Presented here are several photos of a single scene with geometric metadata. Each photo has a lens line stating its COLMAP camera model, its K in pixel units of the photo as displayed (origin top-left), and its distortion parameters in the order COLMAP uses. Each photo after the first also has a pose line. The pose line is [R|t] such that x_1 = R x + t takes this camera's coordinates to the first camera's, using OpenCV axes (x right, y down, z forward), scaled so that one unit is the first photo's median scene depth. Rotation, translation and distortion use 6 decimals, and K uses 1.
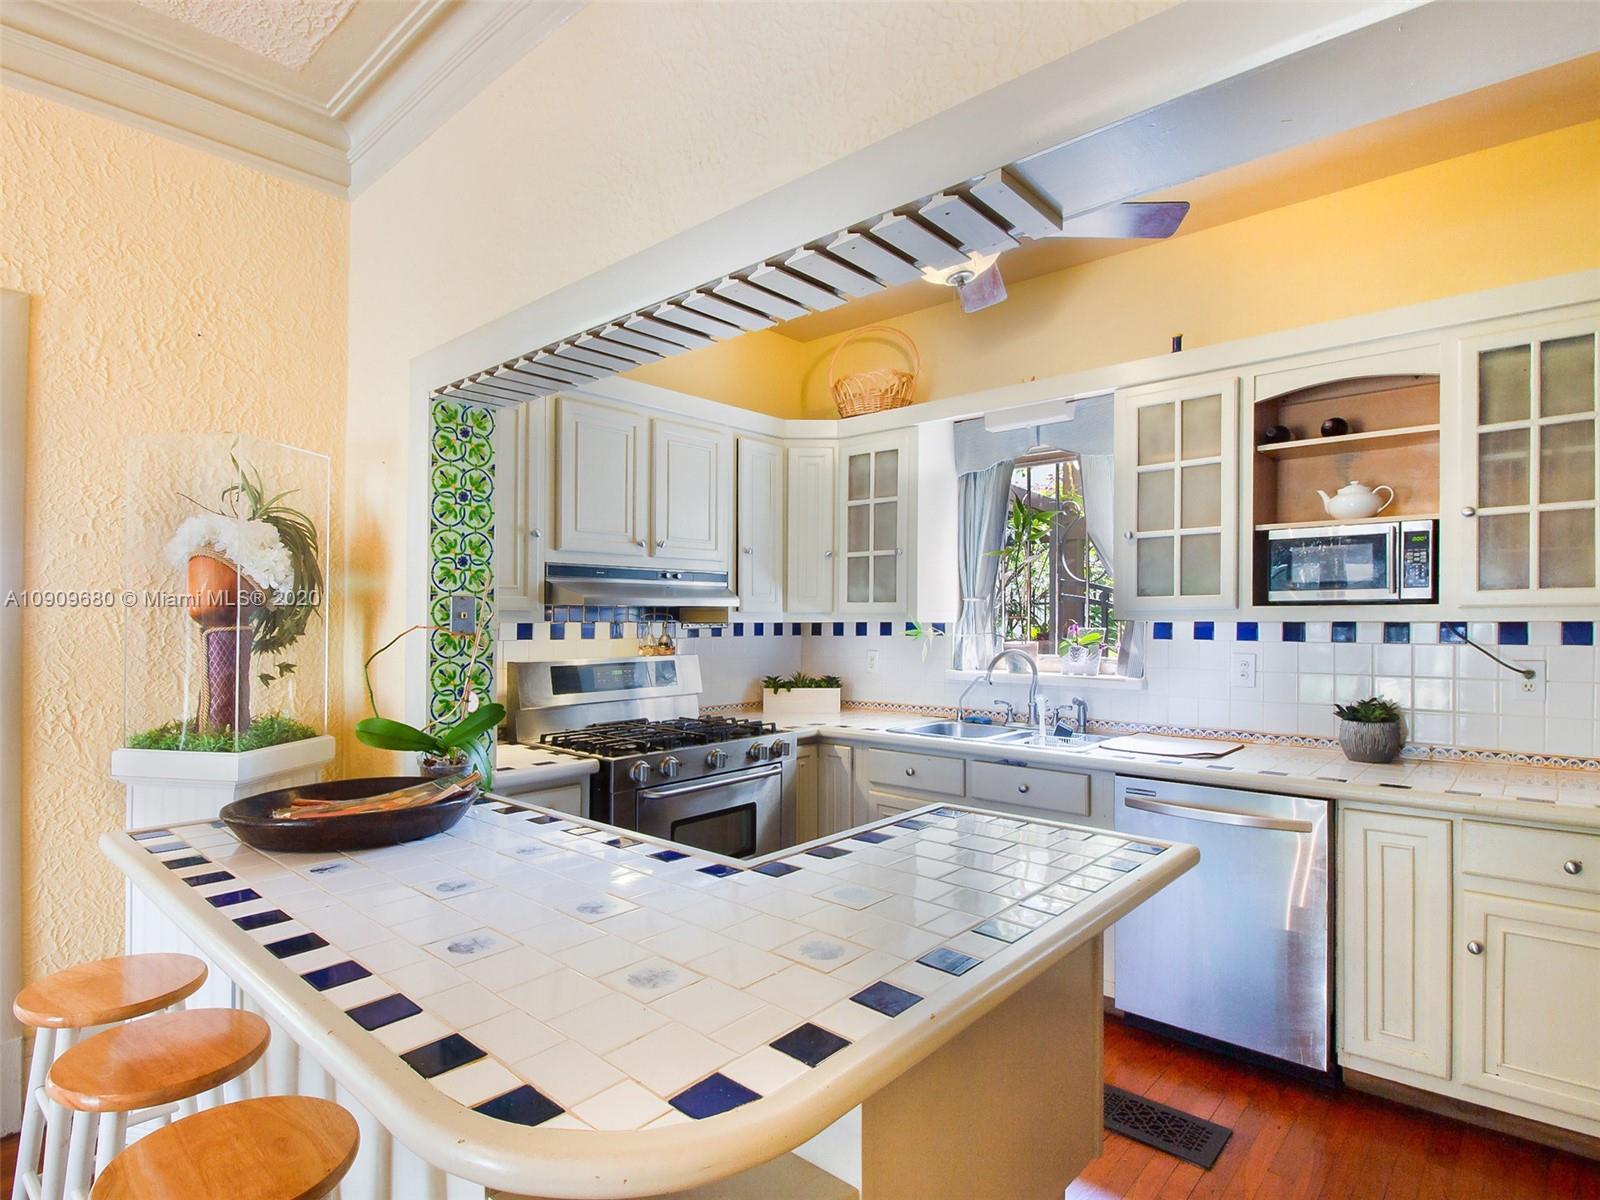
lens RADIAL K [[840.1, 0, 793.0], [0, 840.1, 605.4], [0, 0, 1]] dist [-0.004923, -0.003615]
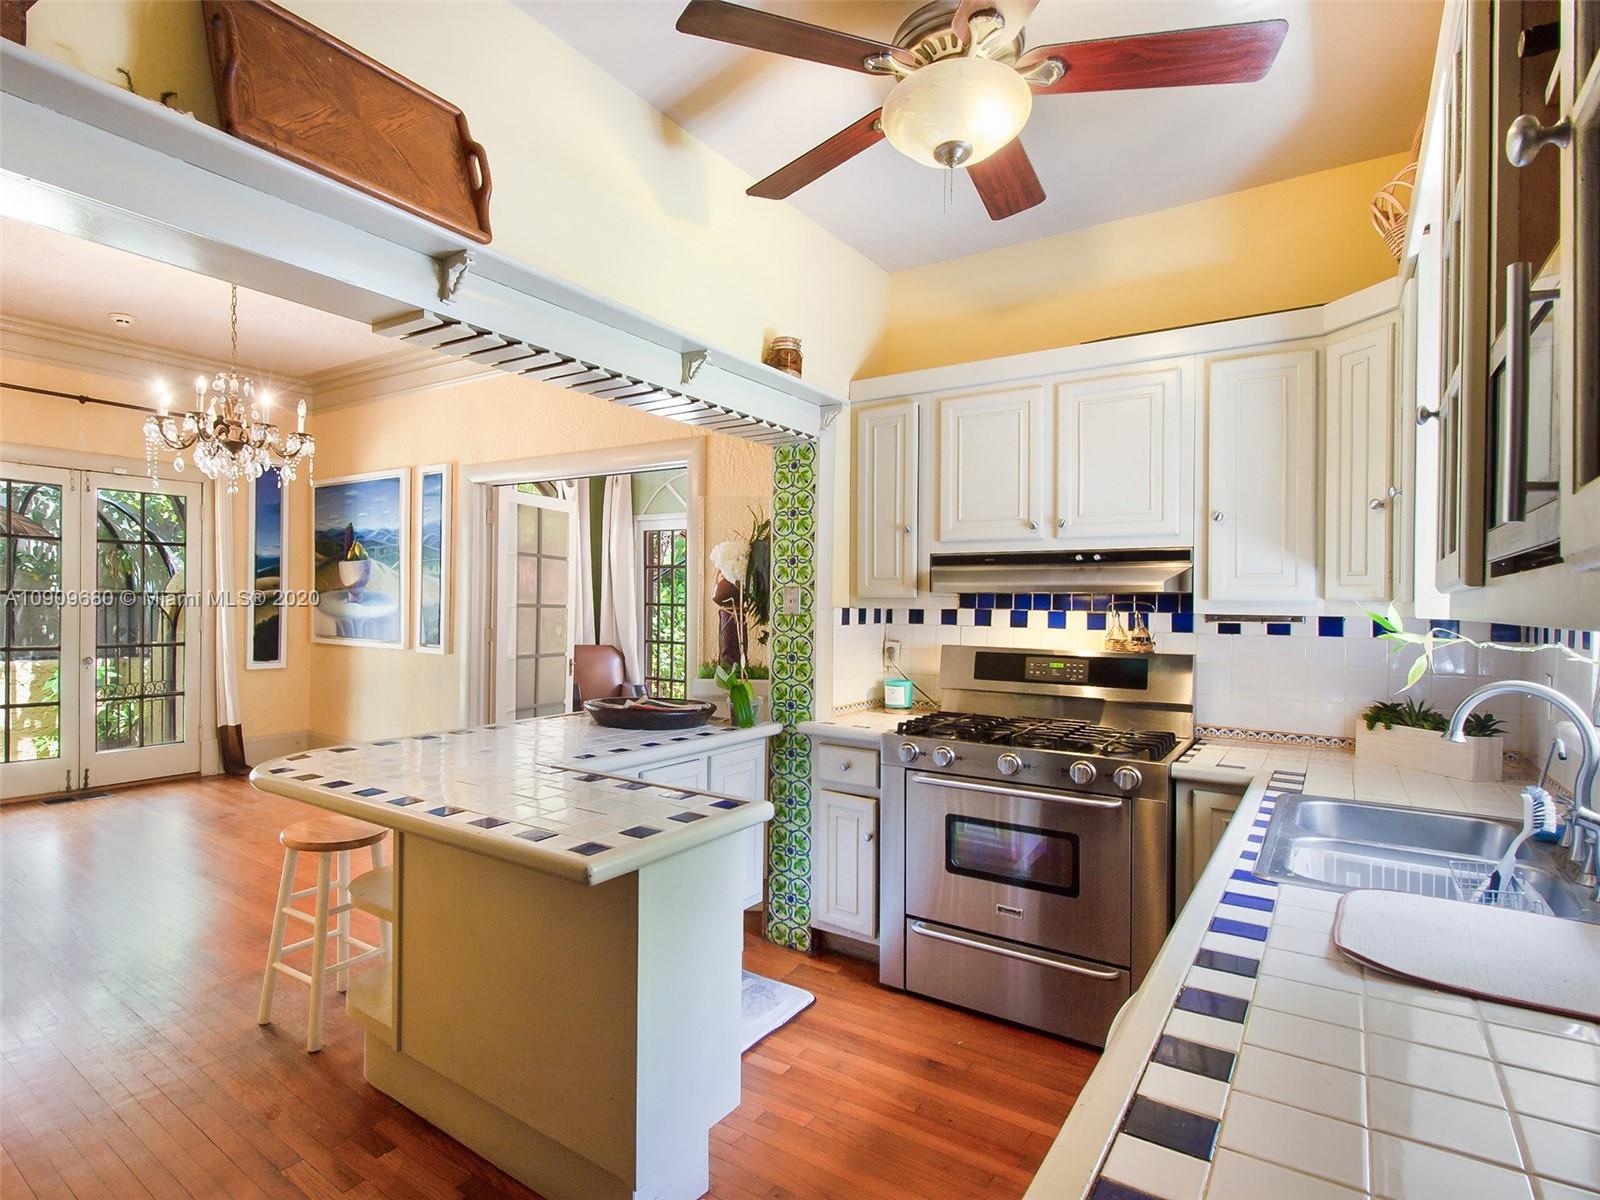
lens RADIAL K [[840.1, 0, 790.5], [0, 840.1, 607.9], [0, 0, 1]] dist [-0.004923, -0.003615]
pose [[0.134908, 0.004454, -0.990848, 0.910543], [0.002517, 0.999985, 0.004838, 0.015773], [0.990855, -0.003146, 0.134895, 0.781390]]
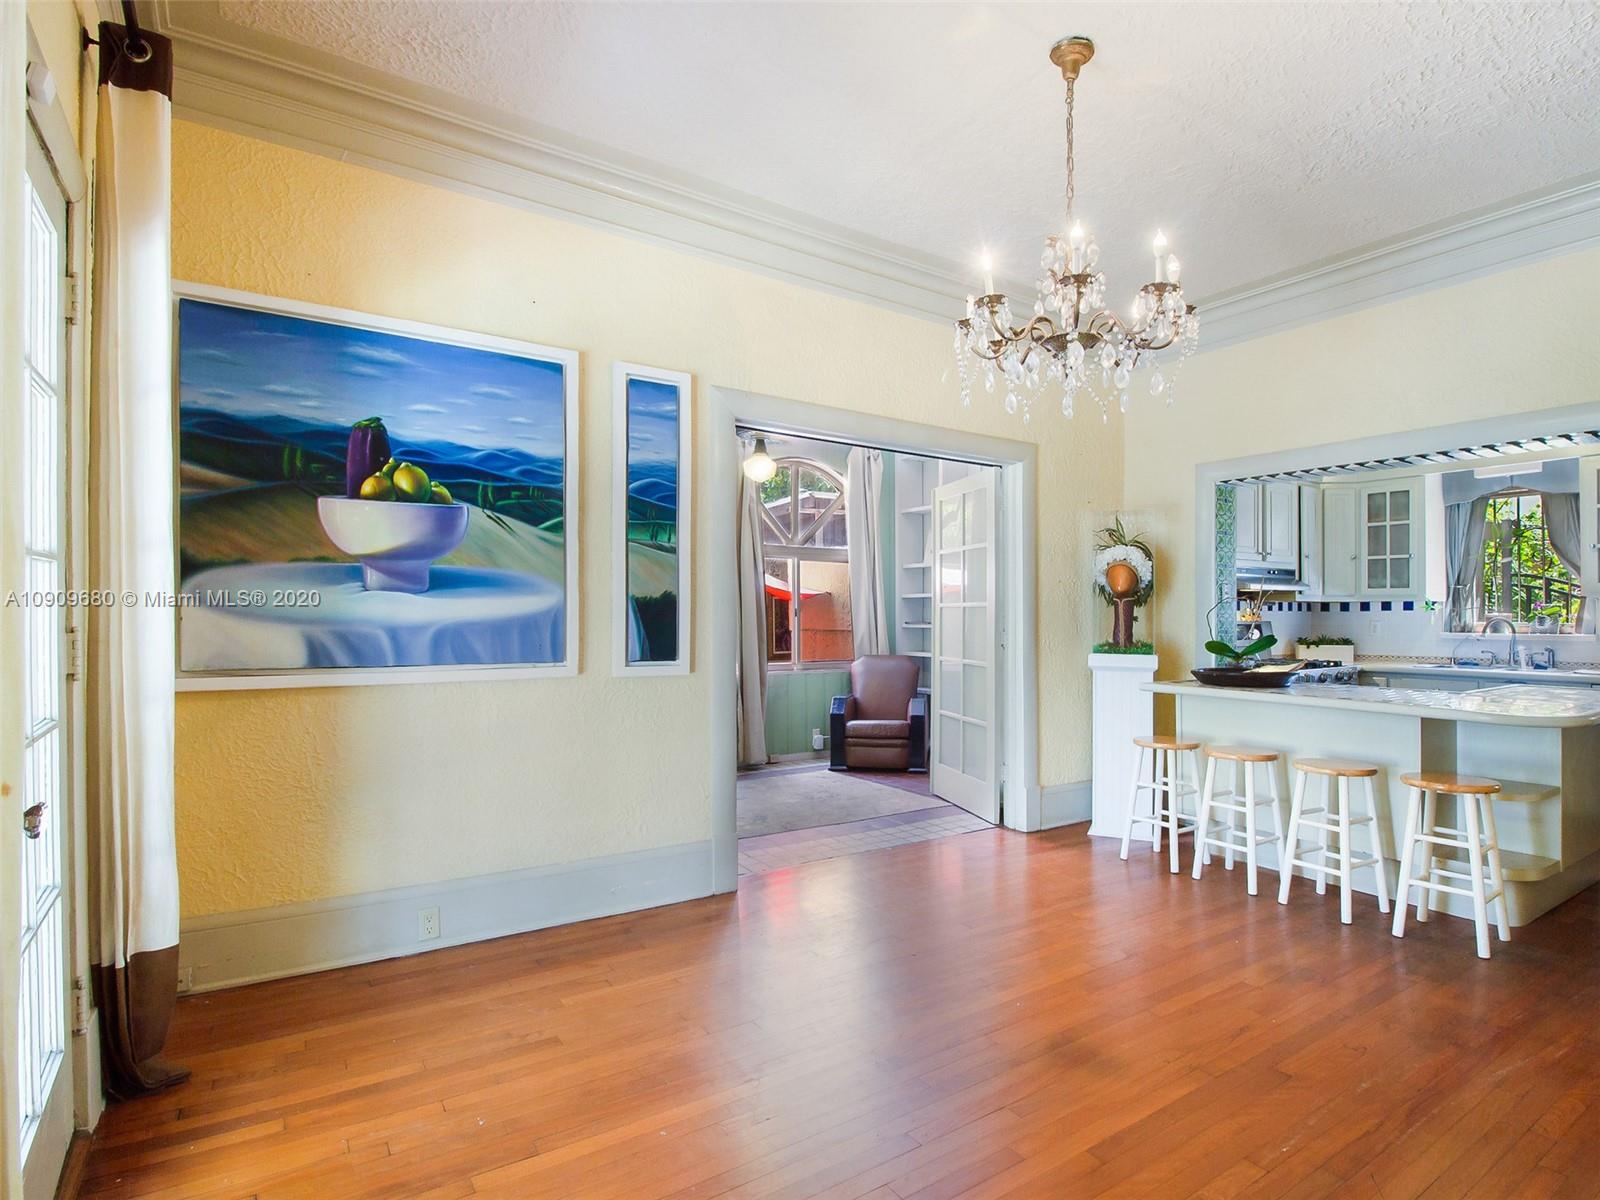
lens RADIAL K [[840.1, 0, 796.5], [0, 840.1, 603.2], [0, 0, 1]] dist [-0.004923, -0.003615]
pose [[0.964742, 0.001258, -0.263195, -0.551101], [-0.000797, 0.999998, 0.001856, 0.021193], [0.263197, -0.001581, 0.964741, -0.774972]]
